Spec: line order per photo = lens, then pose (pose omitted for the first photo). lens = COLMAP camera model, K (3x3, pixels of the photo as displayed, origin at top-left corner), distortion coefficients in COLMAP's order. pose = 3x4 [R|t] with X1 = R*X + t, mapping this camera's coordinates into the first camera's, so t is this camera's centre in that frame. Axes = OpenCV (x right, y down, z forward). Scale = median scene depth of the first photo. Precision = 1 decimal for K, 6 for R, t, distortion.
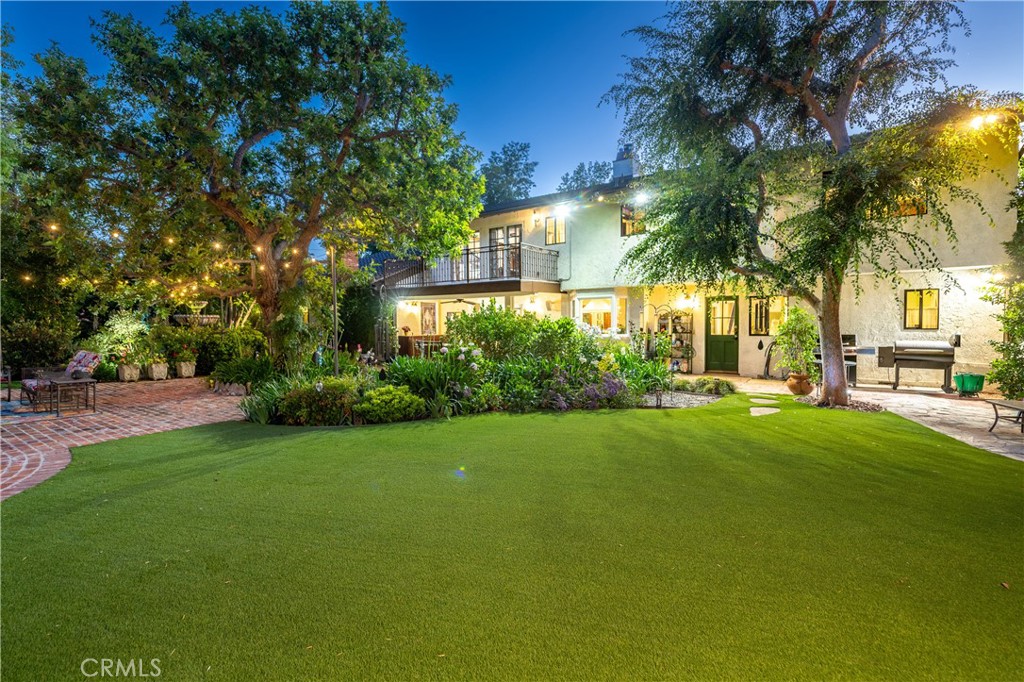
lens RADIAL K [[475.8, 0, 515.7], [0, 475.8, 337.7], [0, 0, 1]] dist [0.001747, -0.000368]
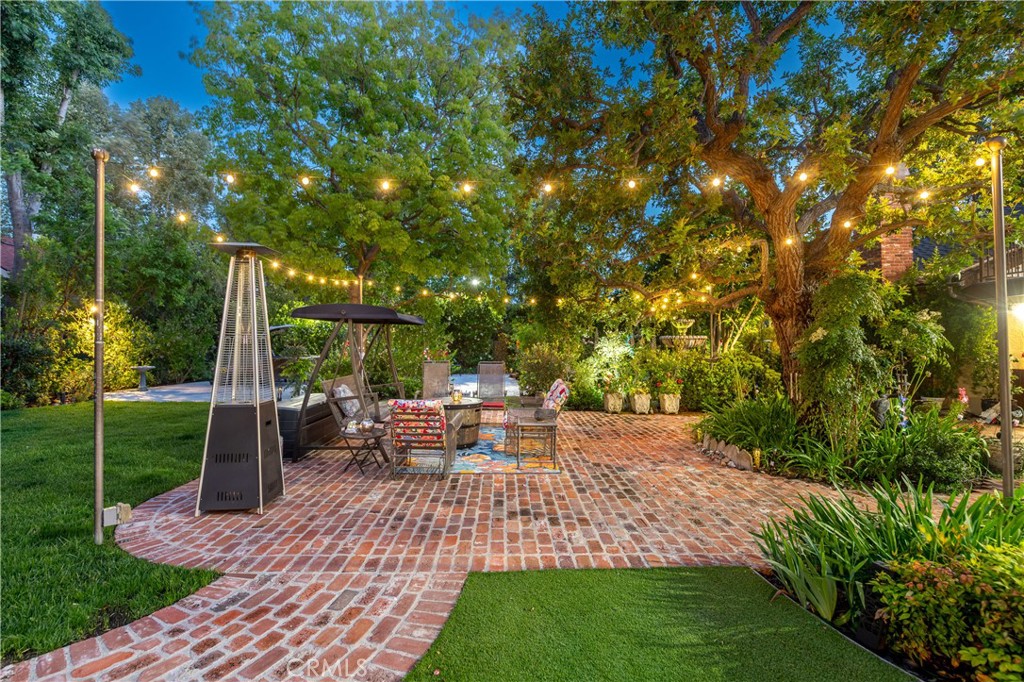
lens RADIAL K [[475.8, 0, 514.0], [0, 475.8, 339.9], [0, 0, 1]] dist [0.001747, -0.000368]
pose [[0.593036, -0.009447, -0.805120, -0.204198], [-0.023993, 0.999280, -0.029398, -0.010492], [0.804818, 0.036751, 0.592383, 0.314822]]
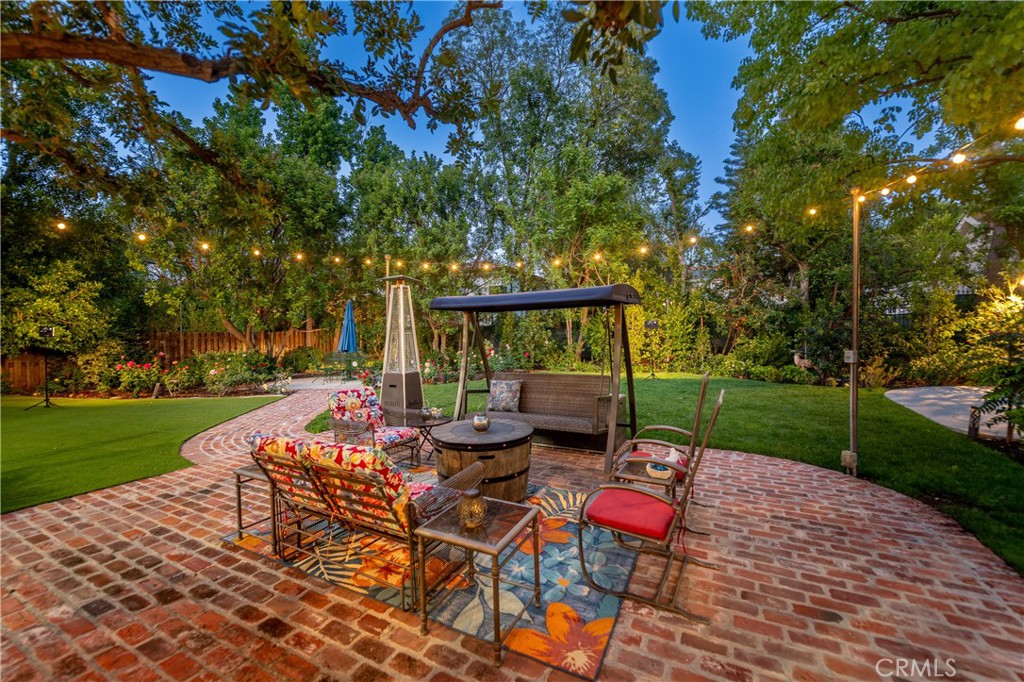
lens RADIAL K [[408.2, 0, 514.4], [0, 408.2, 337.8], [0, 0, 1]] dist [-0.000686, -0.000216]
pose [[-0.992141, 0.016785, -0.123994, -0.632600], [0.011264, 0.998919, 0.045092, -0.030365], [0.124617, 0.043341, -0.991258, 0.819149]]
